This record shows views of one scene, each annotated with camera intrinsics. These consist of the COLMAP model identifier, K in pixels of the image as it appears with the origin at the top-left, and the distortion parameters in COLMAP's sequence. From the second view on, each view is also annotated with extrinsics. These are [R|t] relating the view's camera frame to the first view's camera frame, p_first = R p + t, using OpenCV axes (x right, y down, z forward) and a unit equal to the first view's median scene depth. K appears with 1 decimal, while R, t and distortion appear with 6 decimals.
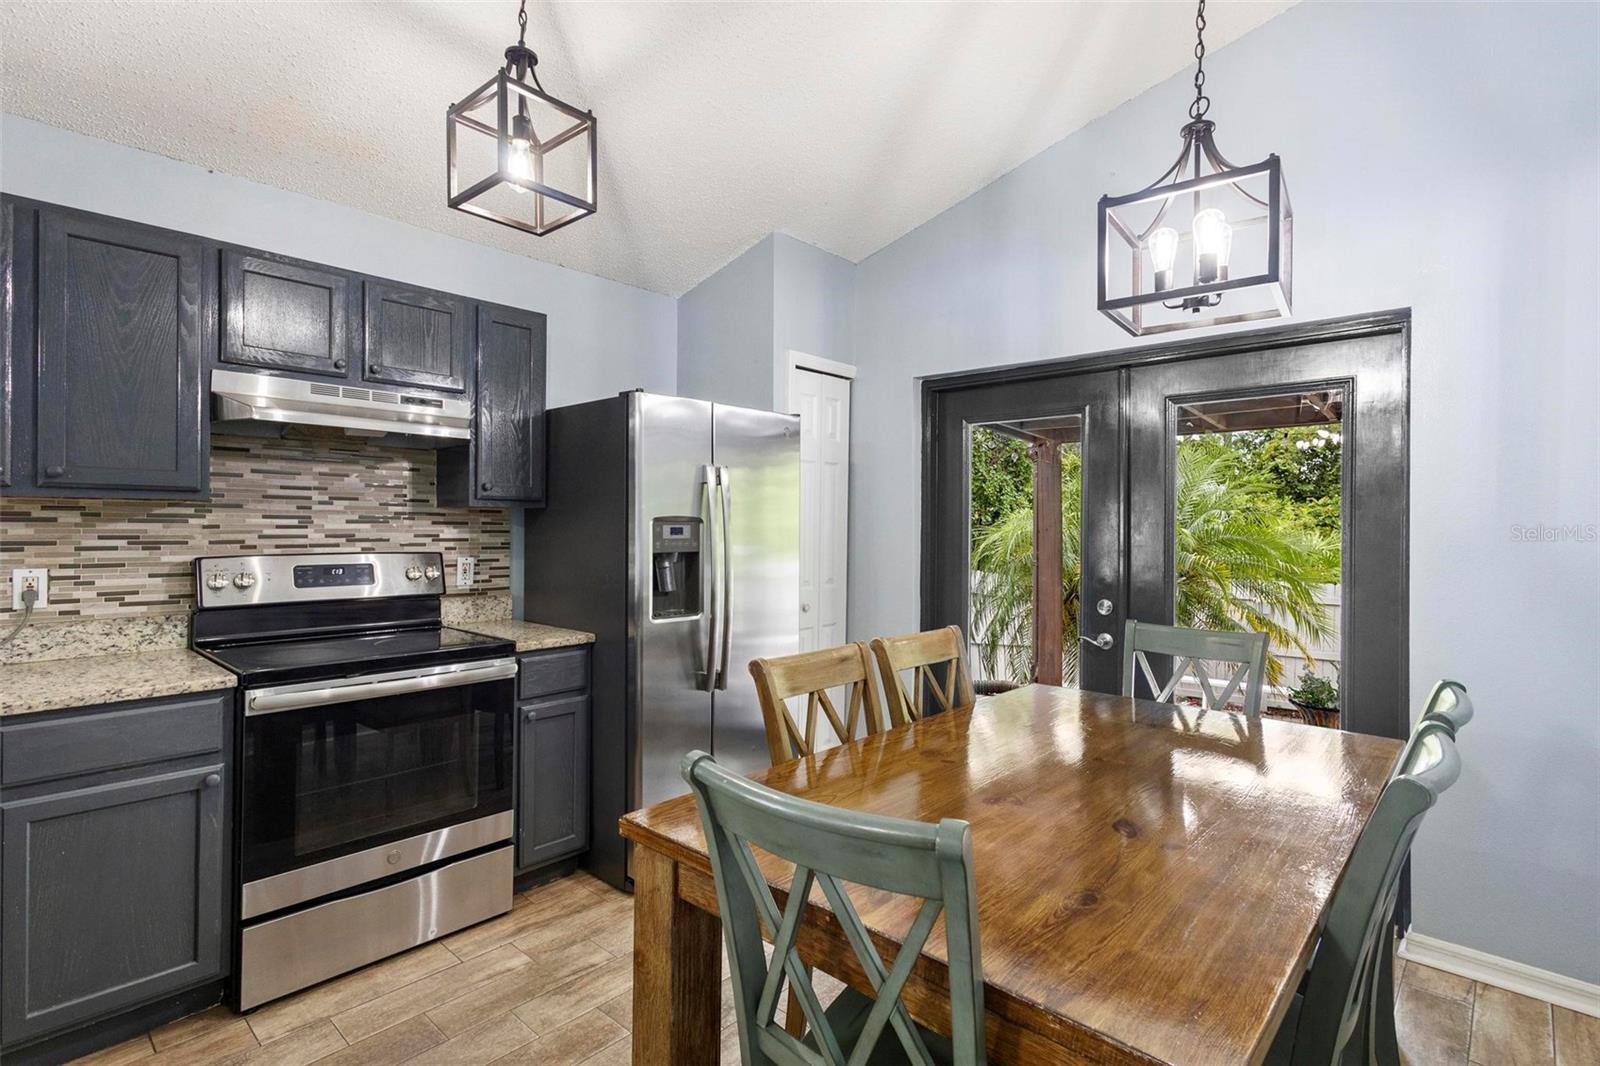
lens RADIAL K [[773.2, 0, 789.3], [0, 773.2, 522.5], [0, 0, 1]] dist [0.009330, -0.000364]
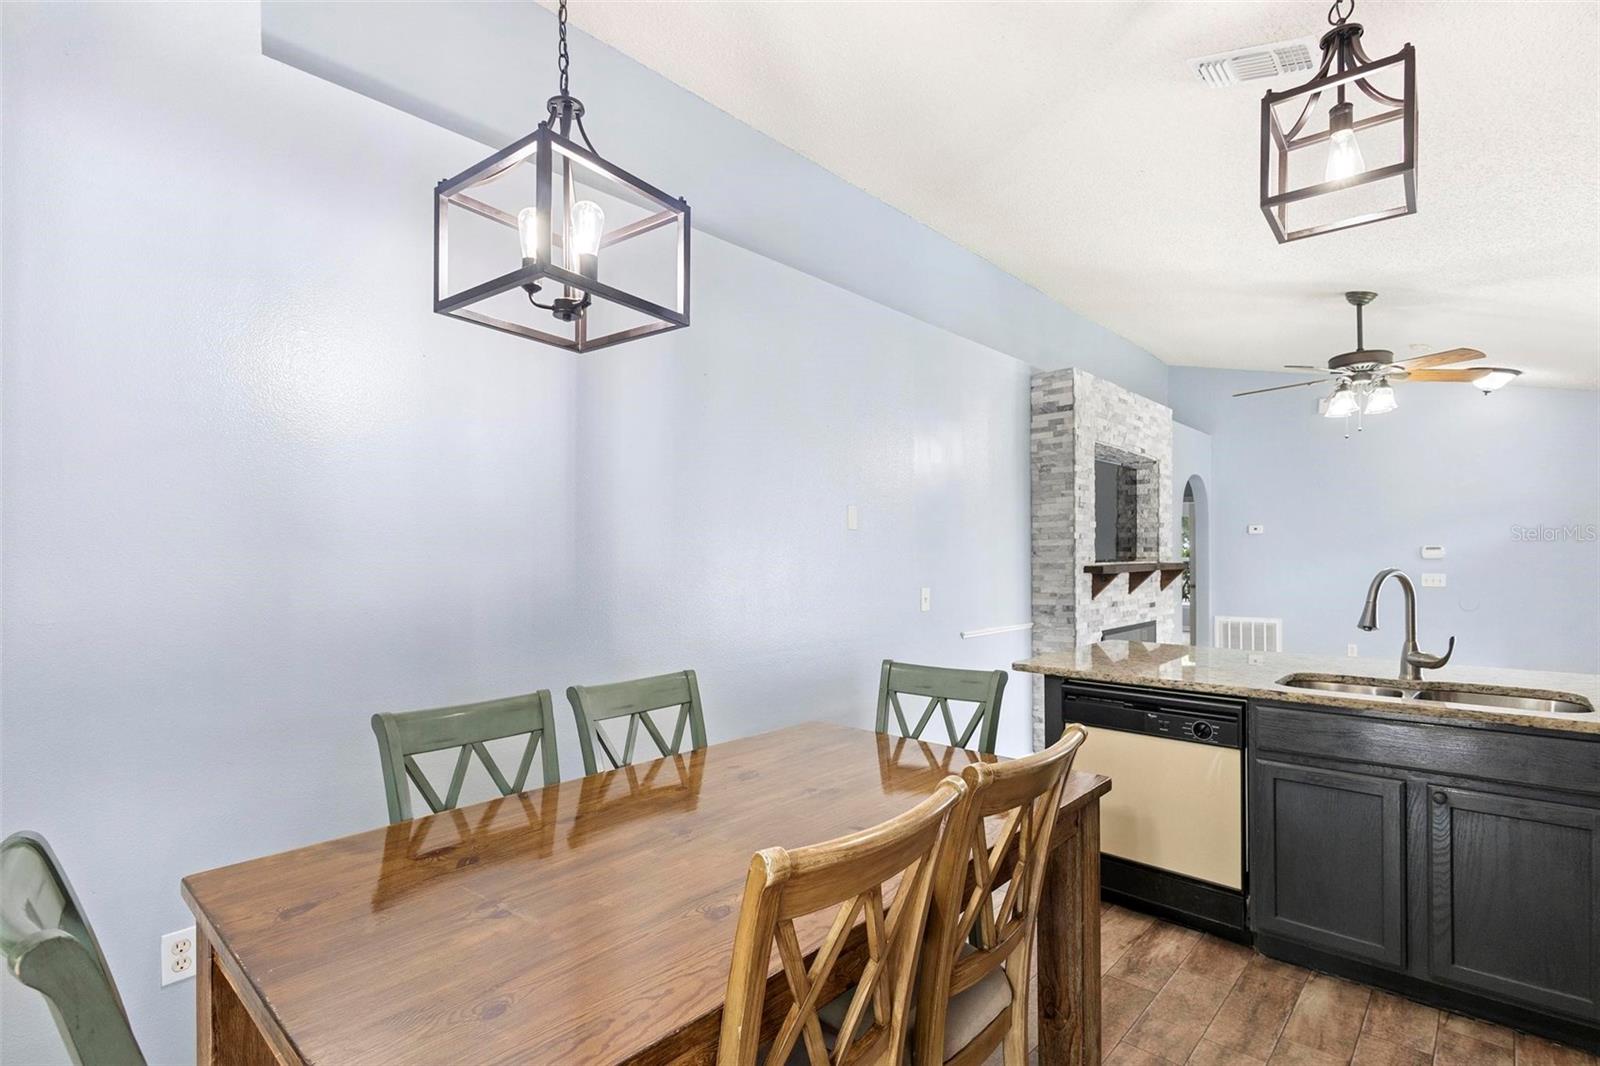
lens RADIAL K [[756.7, 0, 782.6], [0, 756.7, 557.9], [0, 0, 1]] dist [0.004013, 0.000439]
pose [[-0.999959, -0.002777, 0.008653, 0.191733], [-0.002777, 0.999996, 0.000068, -0.004888], [-0.008653, 0.000044, -0.999963, 1.274895]]
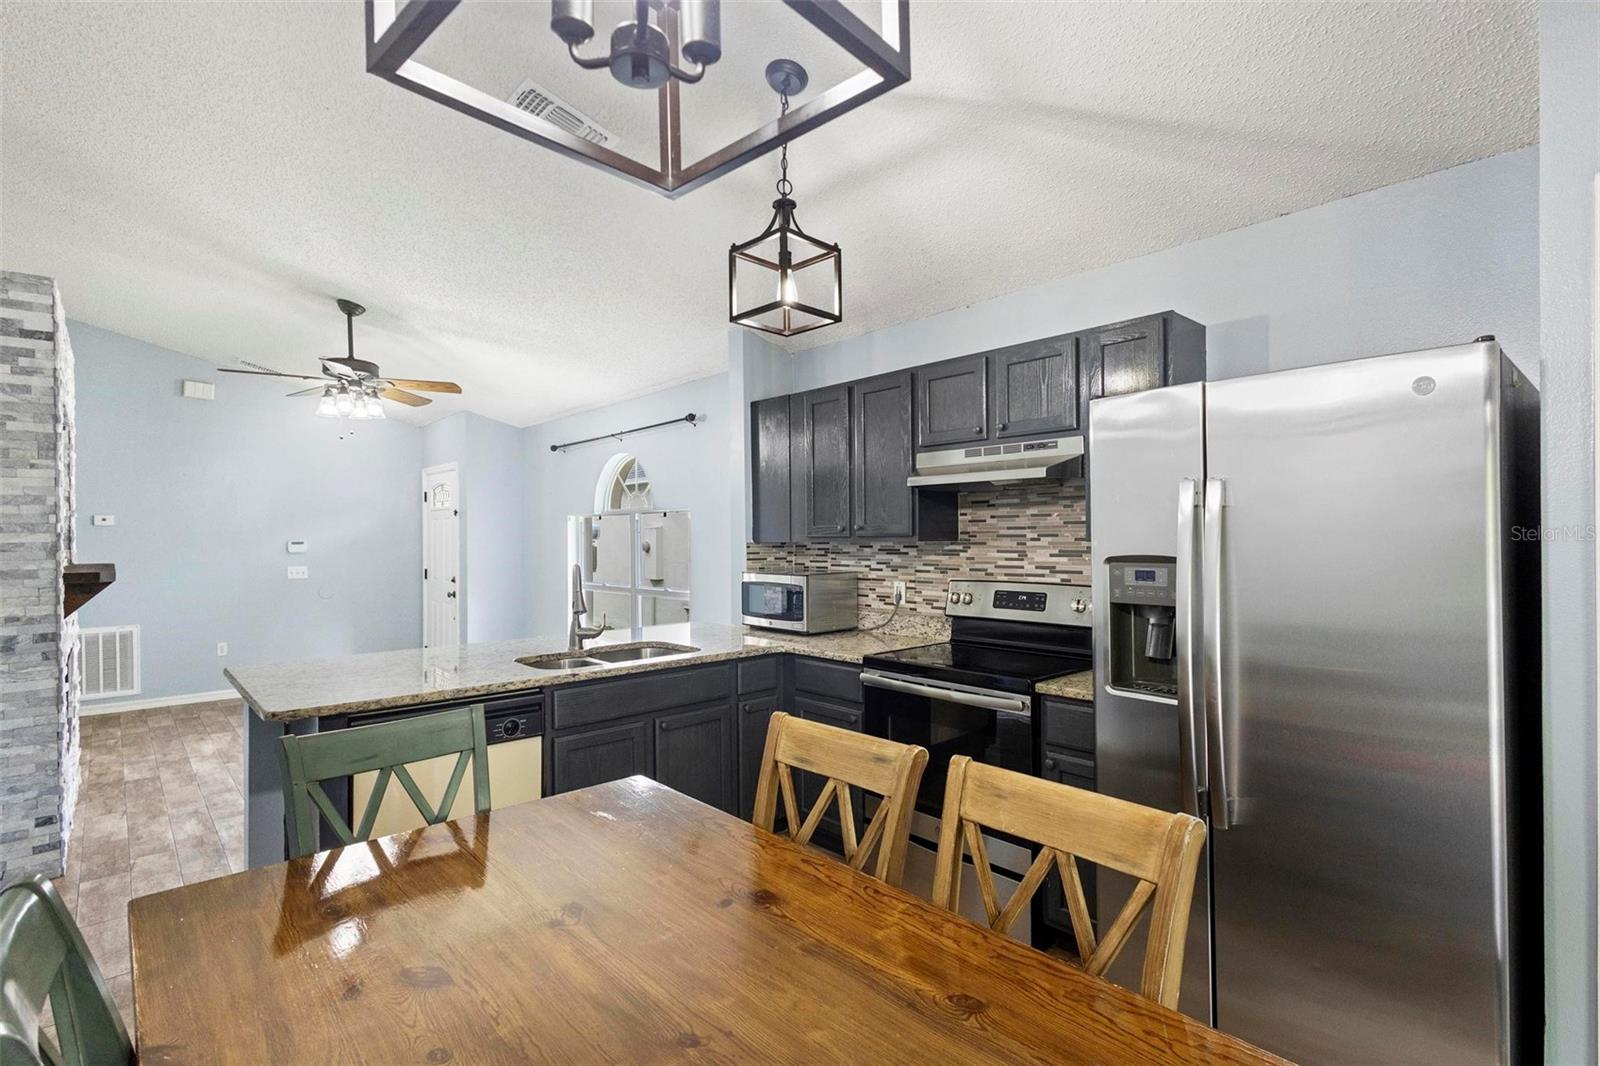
lens RADIAL K [[764.7, 0, 800.0], [0, 764.7, 533.0], [0, 0, 1]] dist [0.004494, 0.000284]
pose [[-0.085363, -0.013352, -0.996260, 0.629039], [0.009223, 0.999857, -0.014190, -0.022865], [0.996307, -0.010400, -0.085228, 0.769755]]
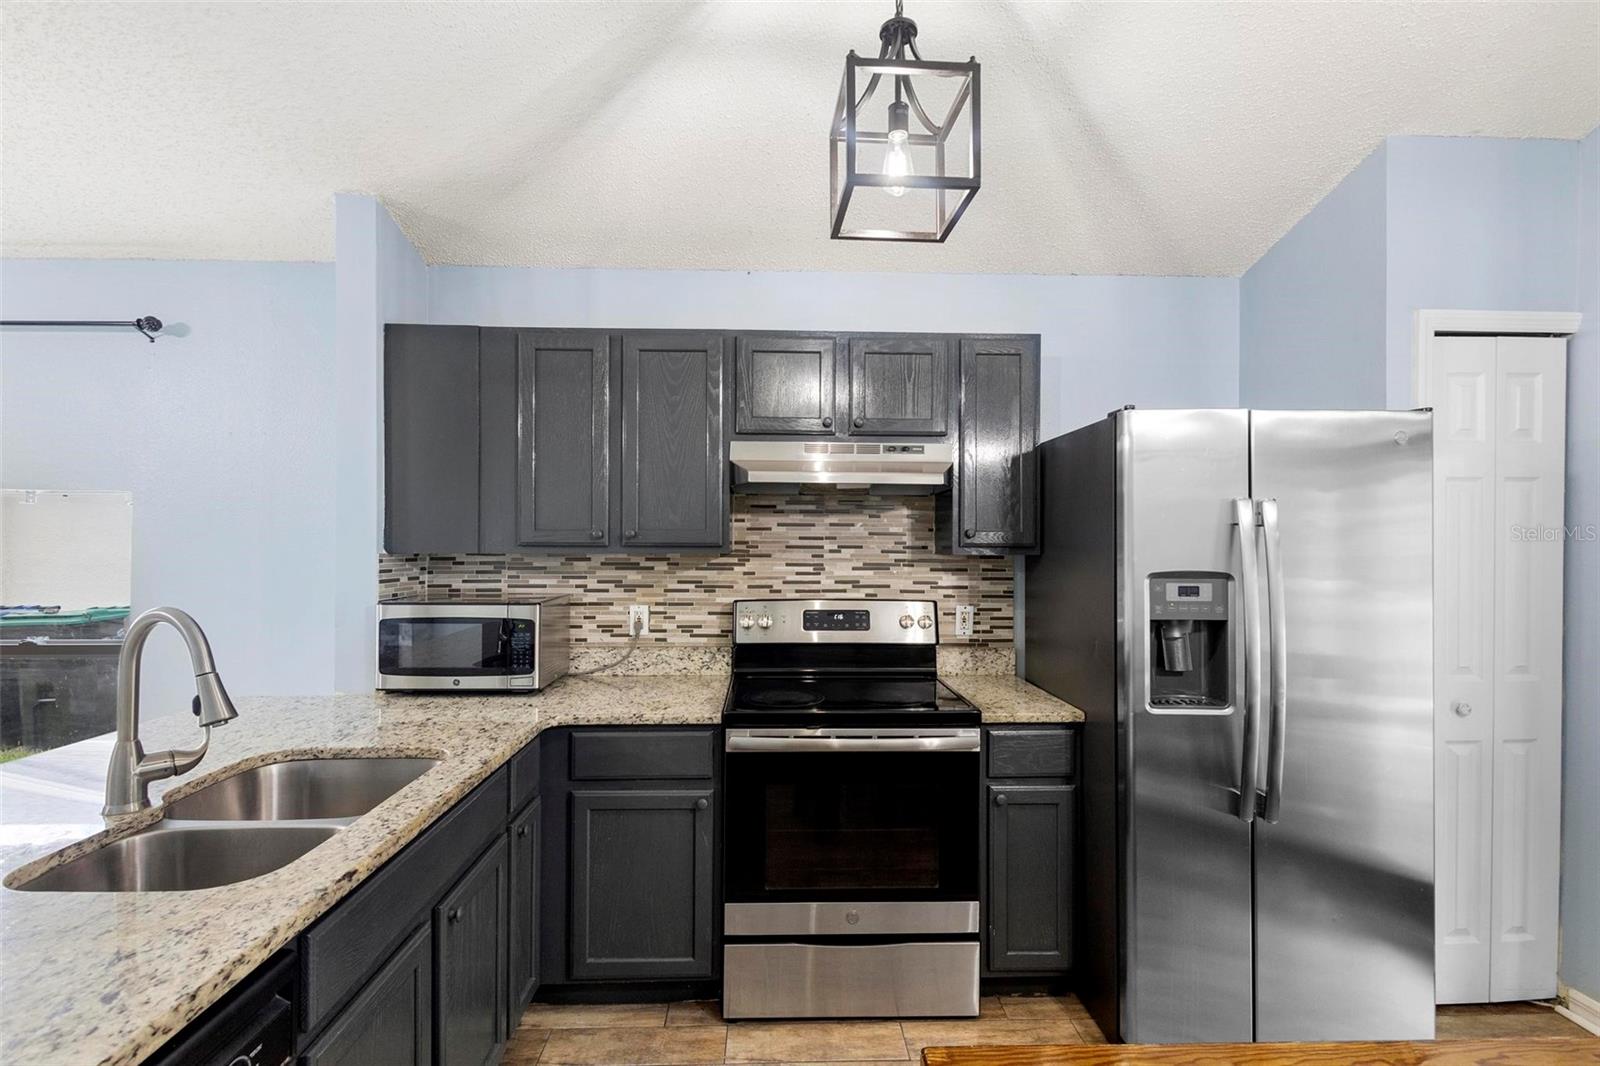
lens RADIAL K [[732.9, 0, 798.4], [0, 732.9, 539.5], [0, 0, 1]] dist [0.007921, -0.000072]
pose [[0.707055, -0.008232, -0.707110, 0.090399], [0.003055, 0.999958, -0.008587, -0.034539], [0.707152, 0.003912, 0.707051, 0.253313]]
